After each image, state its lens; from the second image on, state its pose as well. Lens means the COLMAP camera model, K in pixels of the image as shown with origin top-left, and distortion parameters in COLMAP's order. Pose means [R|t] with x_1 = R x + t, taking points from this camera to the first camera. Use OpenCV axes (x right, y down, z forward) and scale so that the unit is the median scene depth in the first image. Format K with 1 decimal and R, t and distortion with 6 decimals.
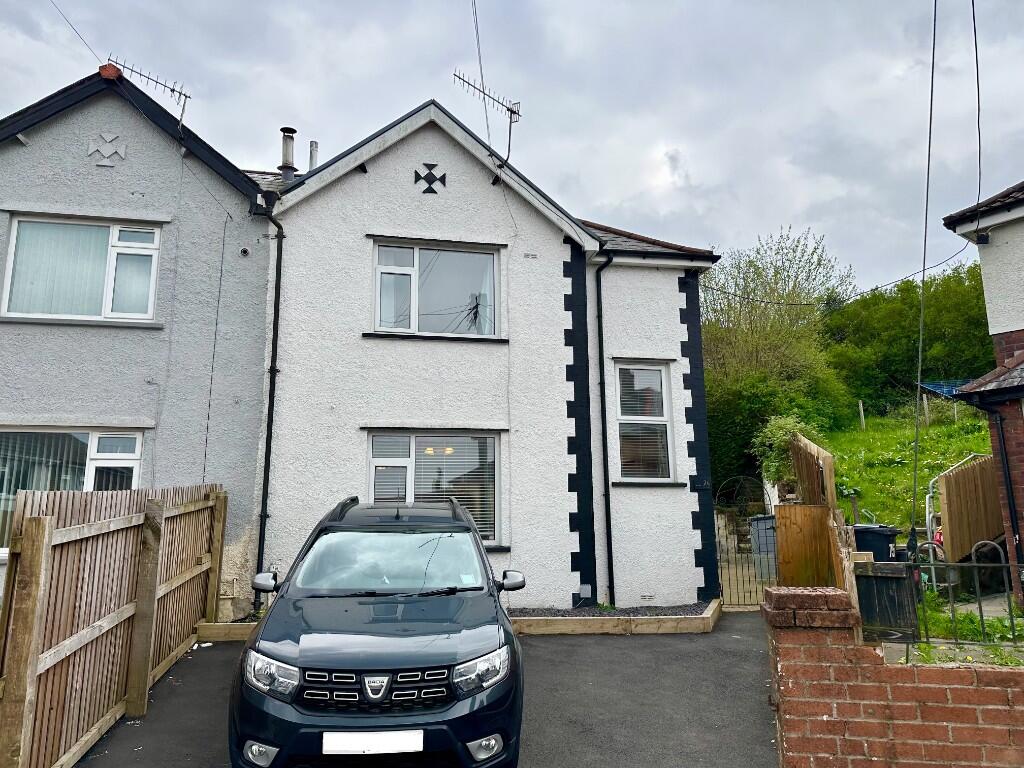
lens RADIAL K [[715.2, 0, 512.0], [0, 715.2, 384.0], [0, 0, 1]] dist [0.067022, -0.002313]
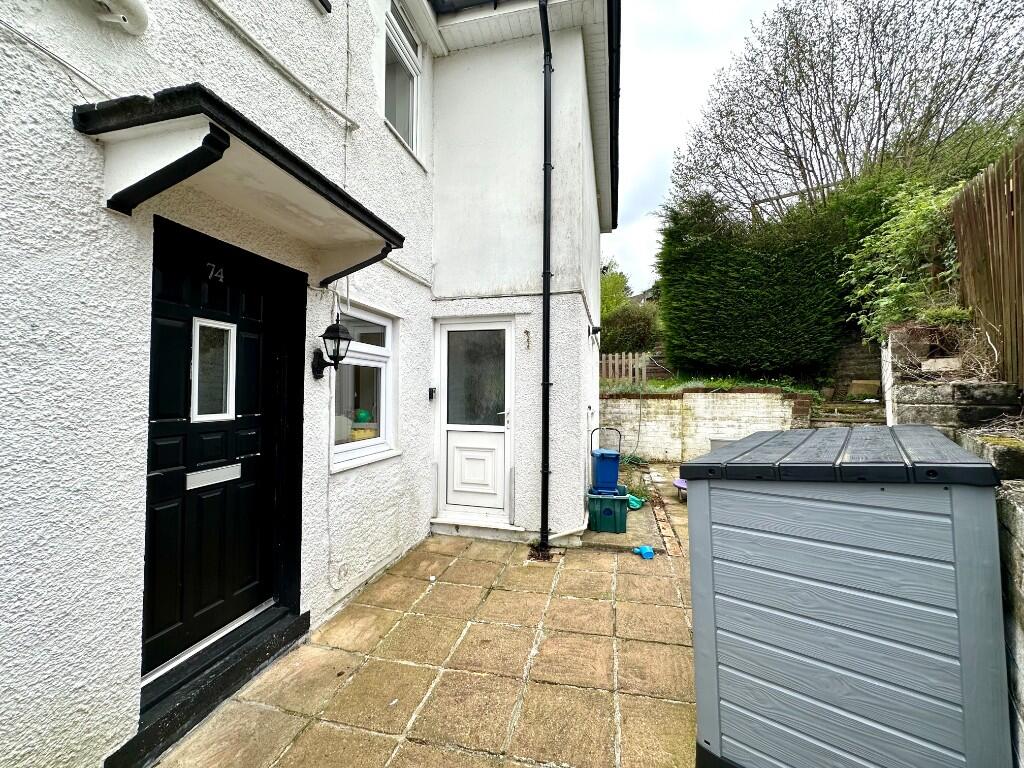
lens RADIAL K [[407.3, 0, 511.8], [0, 407.3, 382.6], [0, 0, 1]] dist [-0.002093, -0.000037]
pose [[0.903300, 0.003762, -0.428994, 0.269553], [0.070321, 0.985138, 0.156709, 0.112097], [0.423208, -0.171722, 0.889610, 0.701661]]
